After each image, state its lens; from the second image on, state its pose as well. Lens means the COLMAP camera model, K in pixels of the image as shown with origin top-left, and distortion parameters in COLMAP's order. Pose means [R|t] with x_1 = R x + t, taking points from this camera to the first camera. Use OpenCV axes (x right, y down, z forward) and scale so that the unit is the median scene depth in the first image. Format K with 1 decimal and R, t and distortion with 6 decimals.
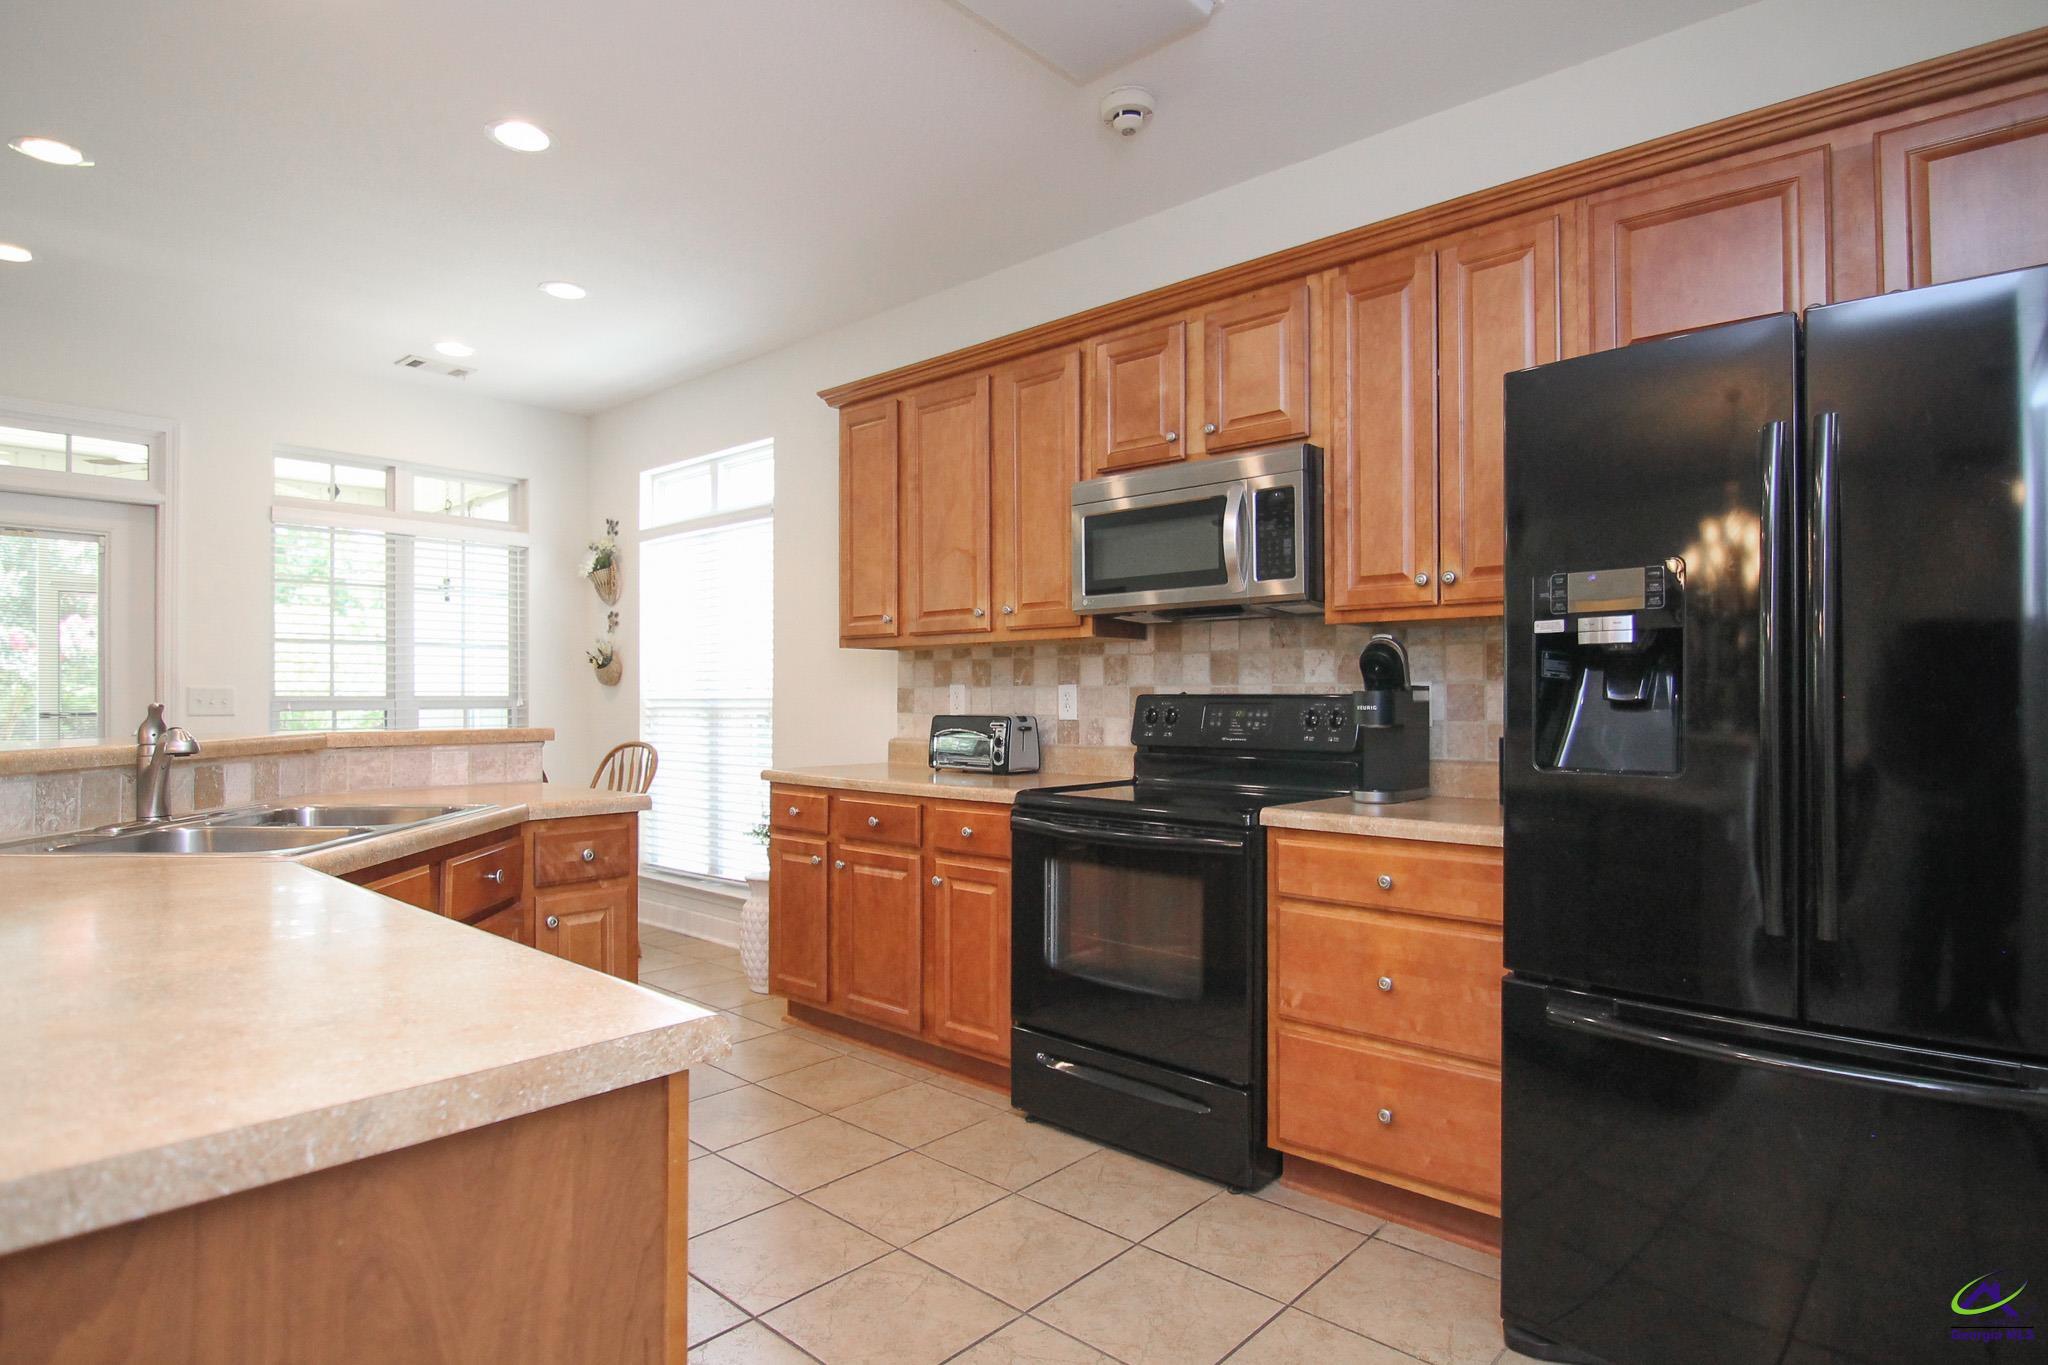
lens RADIAL K [[1092.6, 0, 1008.0], [0, 1092.6, 686.9], [0, 0, 1]] dist [-0.000445, -0.001349]
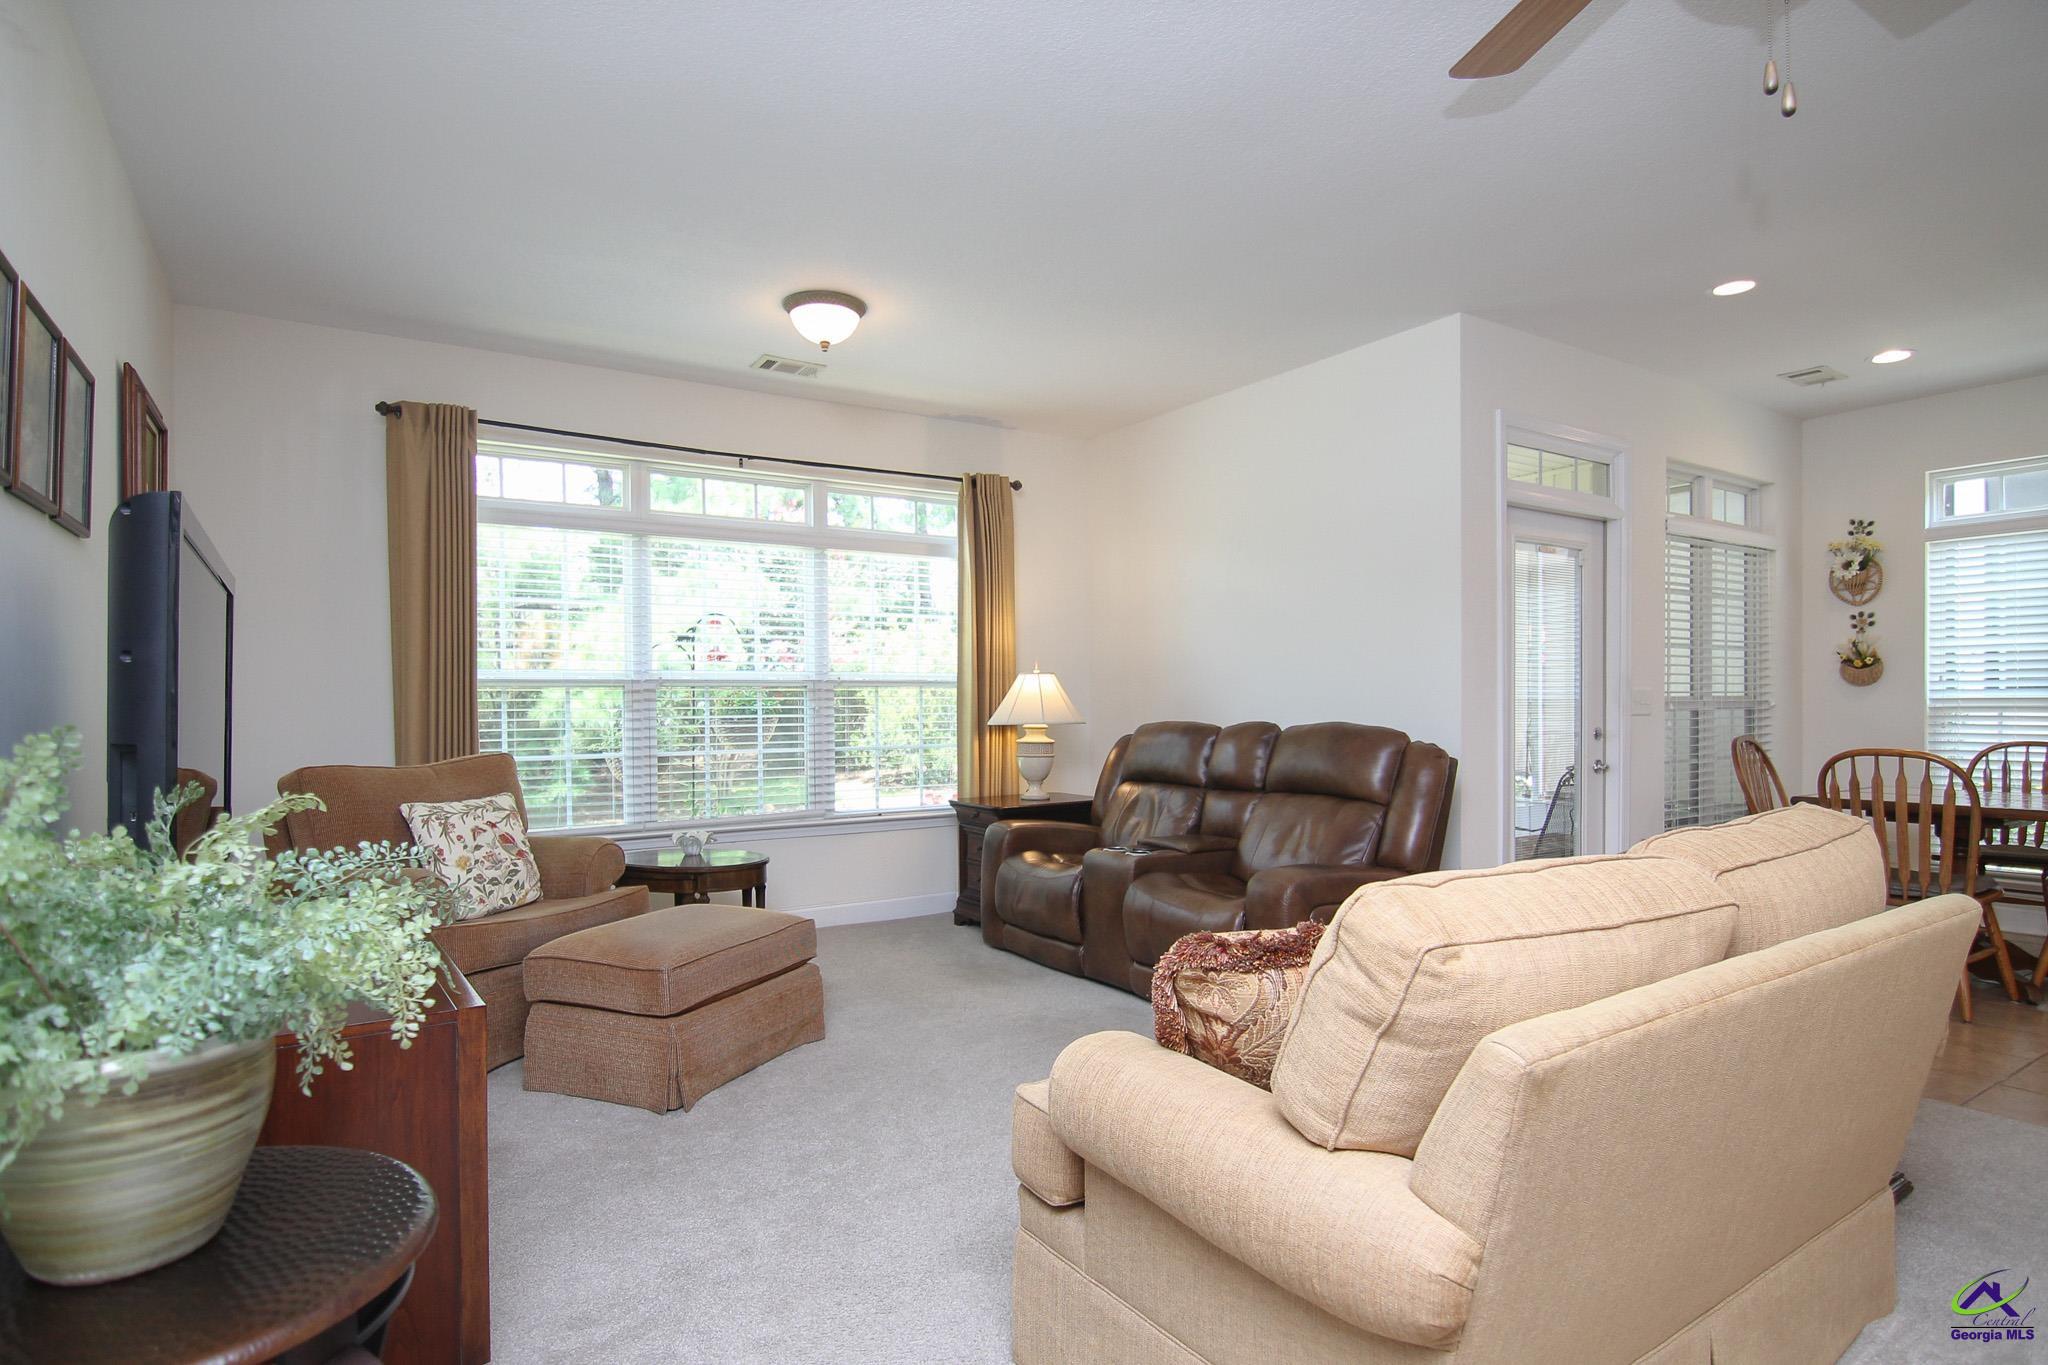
lens RADIAL K [[1082.8, 0, 1030.8], [0, 1082.8, 703.3], [0, 0, 1]] dist [-0.000076, -0.000539]
pose [[0.967241, -0.002290, -0.253848, -1.399435], [0.005438, 0.999917, 0.011699, -0.001153], [0.253800, -0.012696, 0.967173, -0.259445]]
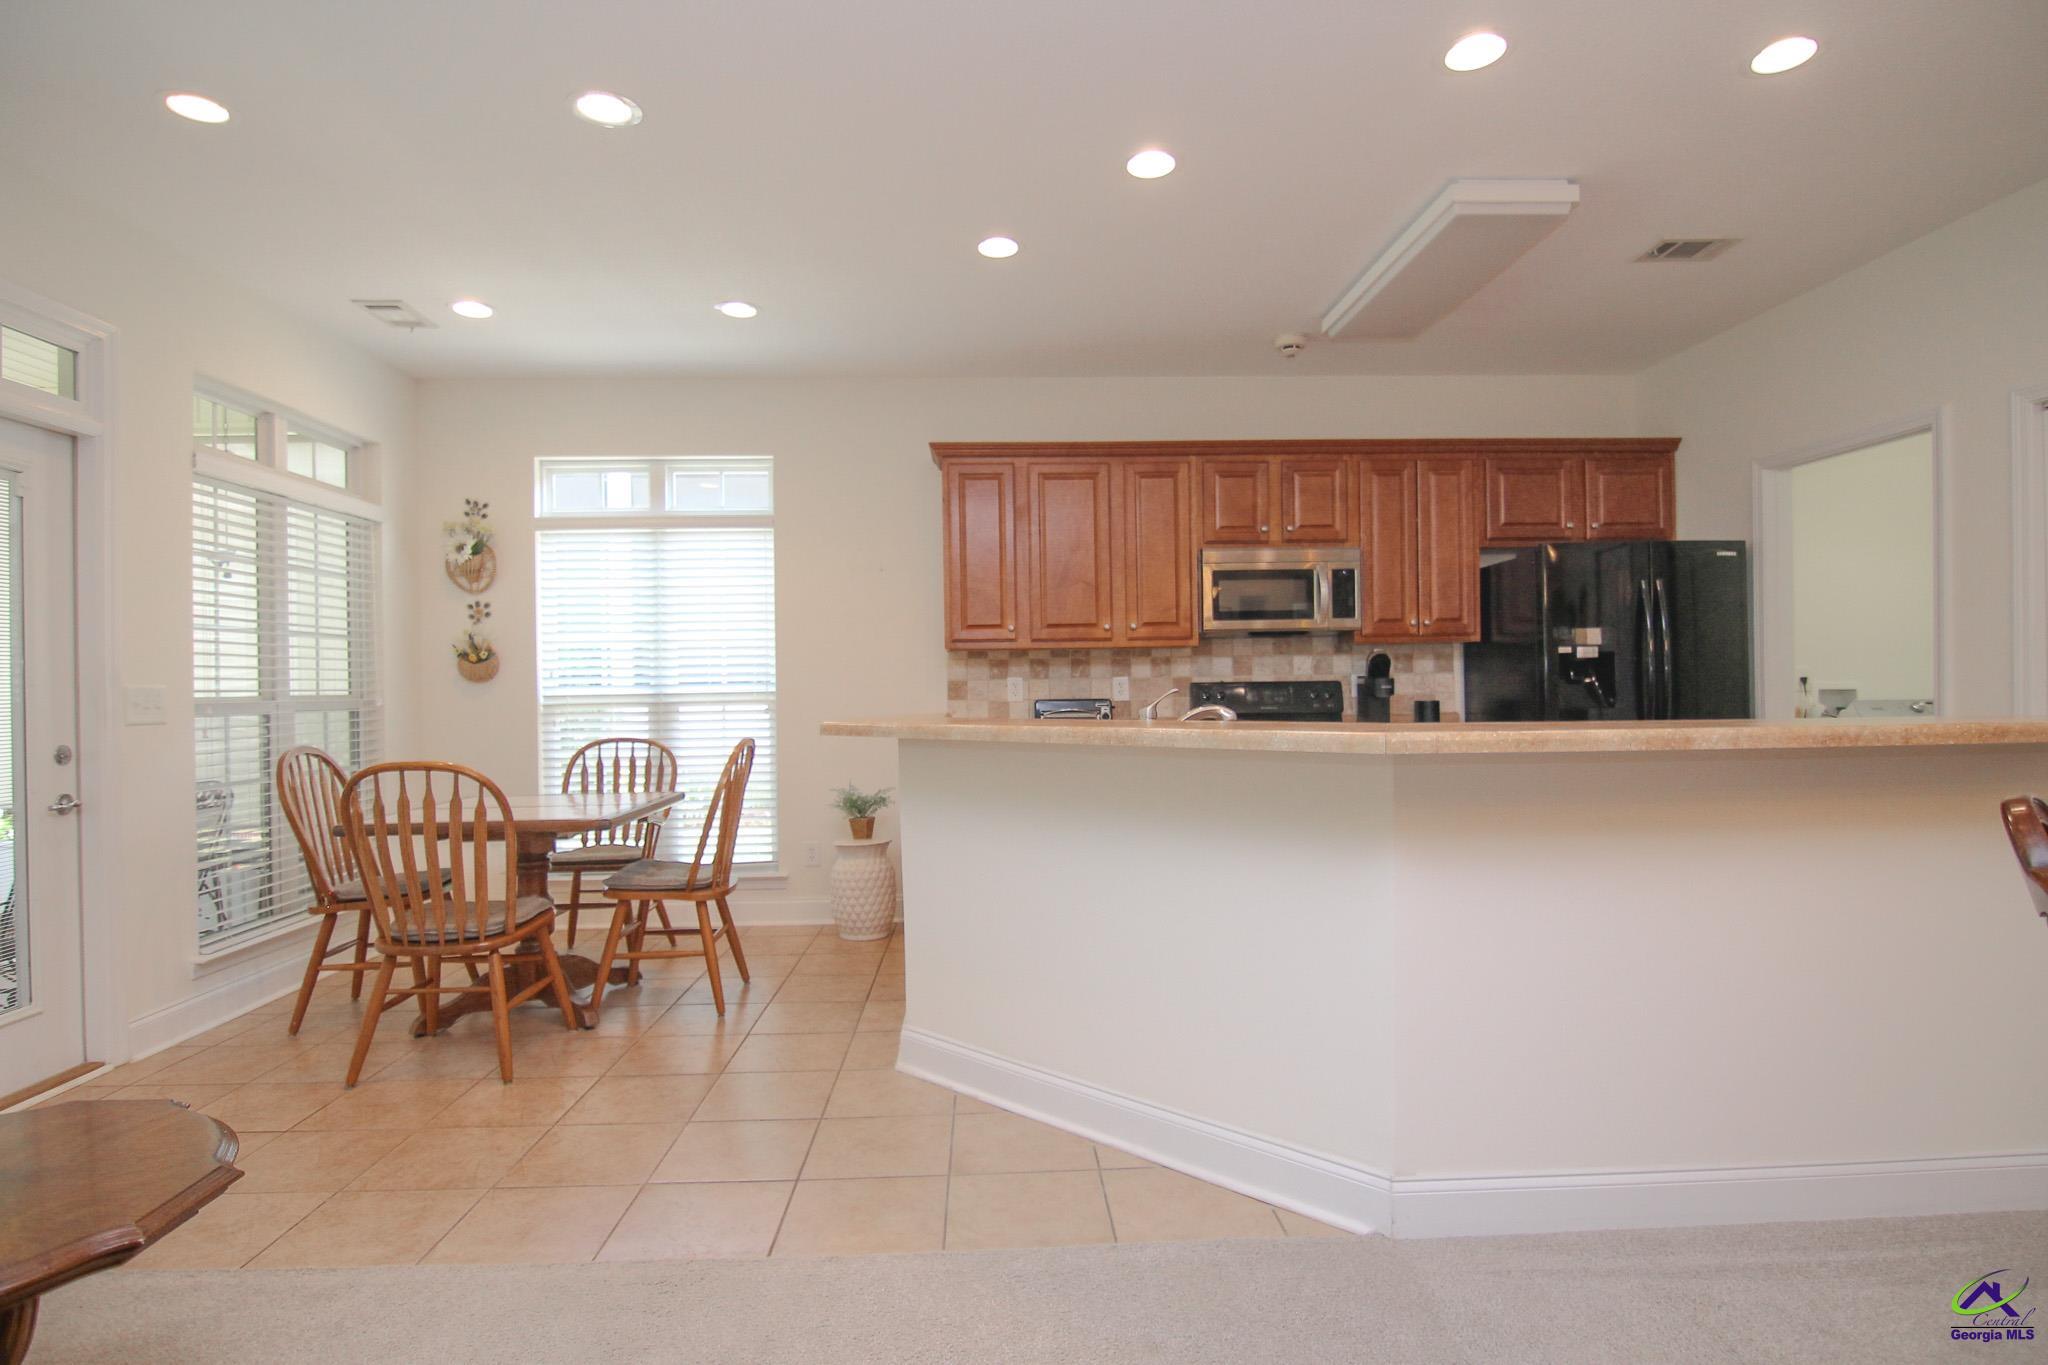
lens RADIAL K [[1059.6, 0, 1029.7], [0, 1059.6, 685.6], [0, 0, 1]] dist [-0.003050, -0.001069]
pose [[0.716212, -0.009724, 0.697815, -1.073168], [0.008222, 0.999951, 0.005496, 0.001076], [-0.697834, 0.001801, 0.716257, 0.069094]]
